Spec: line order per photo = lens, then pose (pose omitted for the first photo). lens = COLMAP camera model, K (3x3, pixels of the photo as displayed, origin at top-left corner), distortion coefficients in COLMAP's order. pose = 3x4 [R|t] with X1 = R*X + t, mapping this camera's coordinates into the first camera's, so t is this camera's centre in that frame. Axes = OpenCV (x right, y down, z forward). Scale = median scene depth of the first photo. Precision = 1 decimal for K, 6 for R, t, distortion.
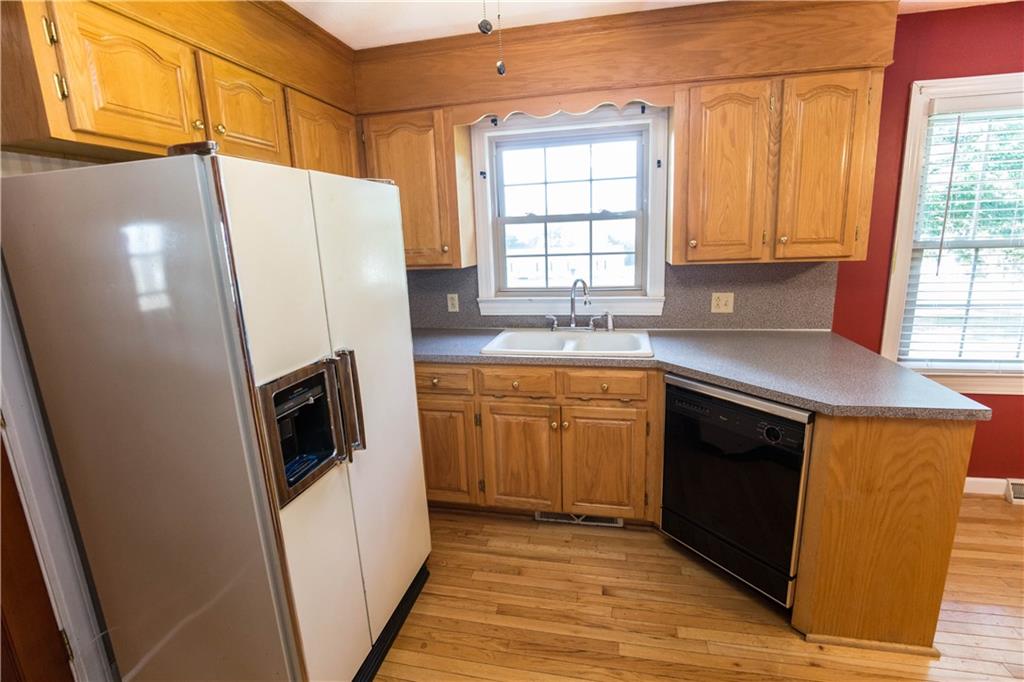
lens RADIAL K [[469.5, 0, 514.7], [0, 469.5, 337.5], [0, 0, 1]] dist [-0.037627, 0.009558]
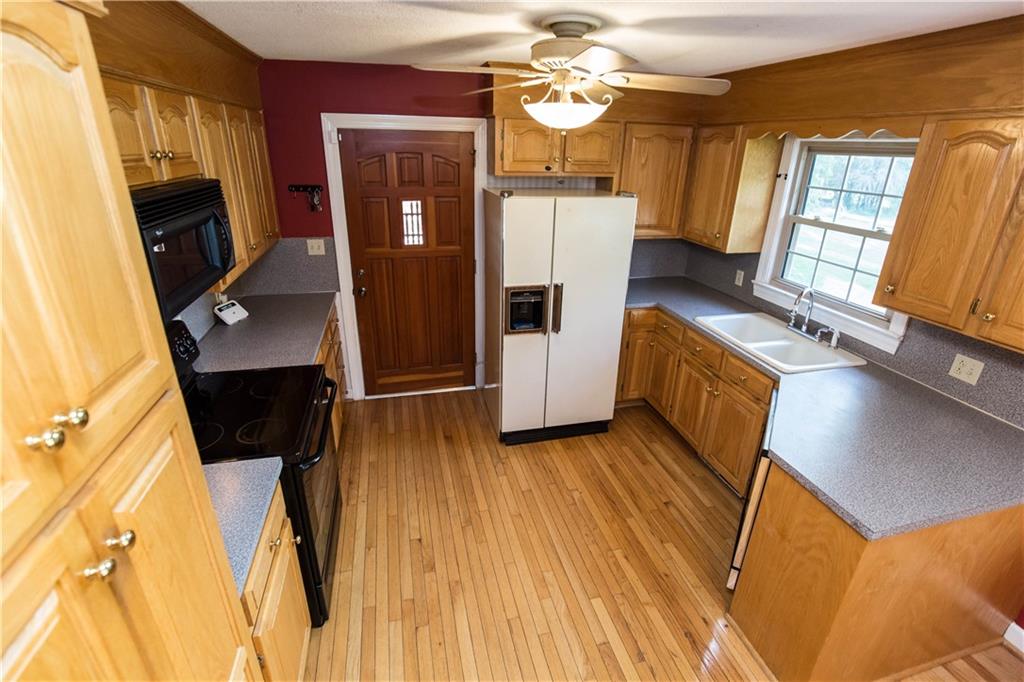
lens RADIAL K [[469.5, 0, 514.7], [0, 469.5, 337.5], [0, 0, 1]] dist [-0.037627, 0.009558]
pose [[0.443762, 0.383080, -0.810139, 0.809214], [-0.229098, 0.922482, 0.310711, -0.217883], [0.866366, 0.047719, 0.497125, -0.115687]]
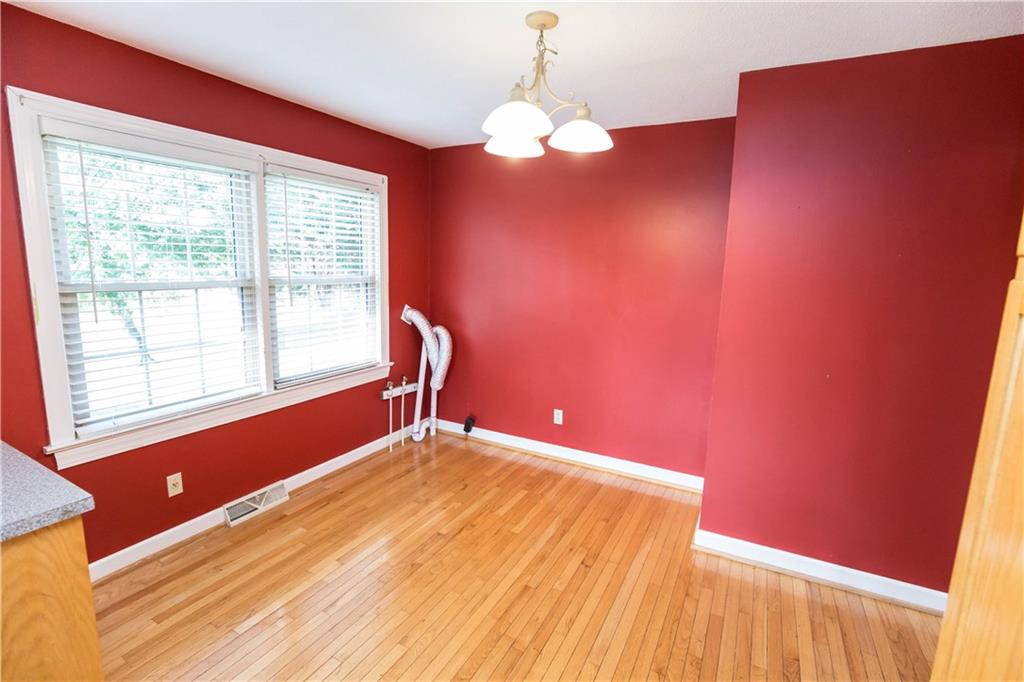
lens RADIAL K [[468.3, 0, 512.0], [0, 468.3, 341.0], [0, 0, 1]] dist [-0.036993, 0.009555]
pose [[0.266697, -0.110237, 0.957455, 0.295621], [0.168253, 0.983507, 0.066370, -0.026388], [-0.948980, 0.143394, 0.280846, 0.004518]]
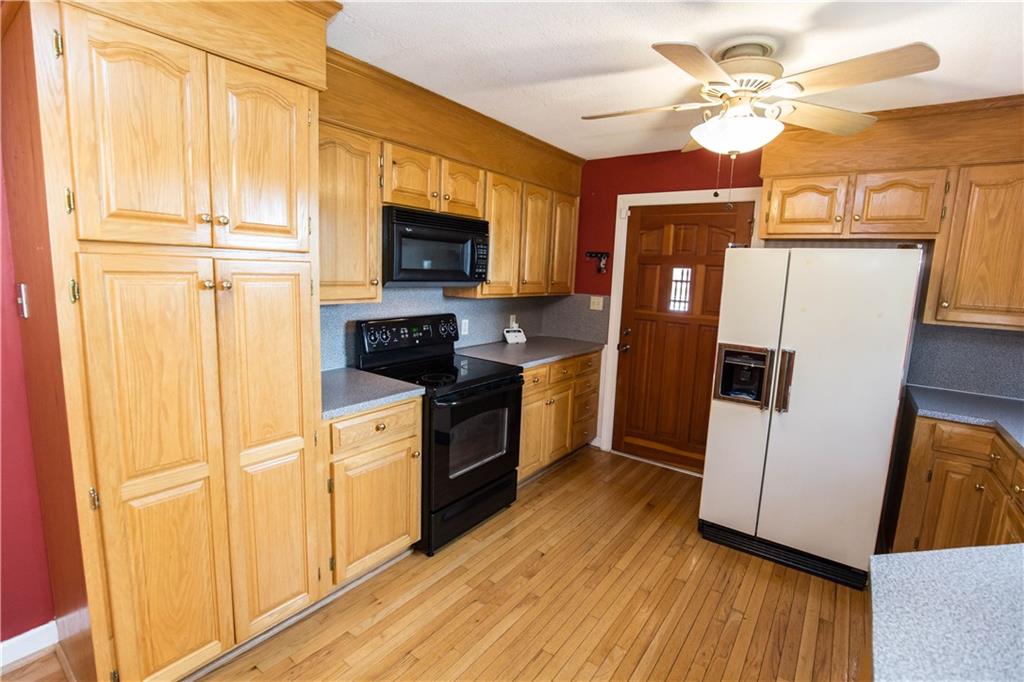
lens RADIAL K [[468.3, 0, 512.0], [0, 468.3, 341.0], [0, 0, 1]] dist [-0.036993, 0.009555]
pose [[-0.406789, 0.159394, -0.899509, 0.950086], [-0.217934, 0.939297, 0.265002, -0.143136], [0.887146, 0.303833, -0.347358, 0.417641]]
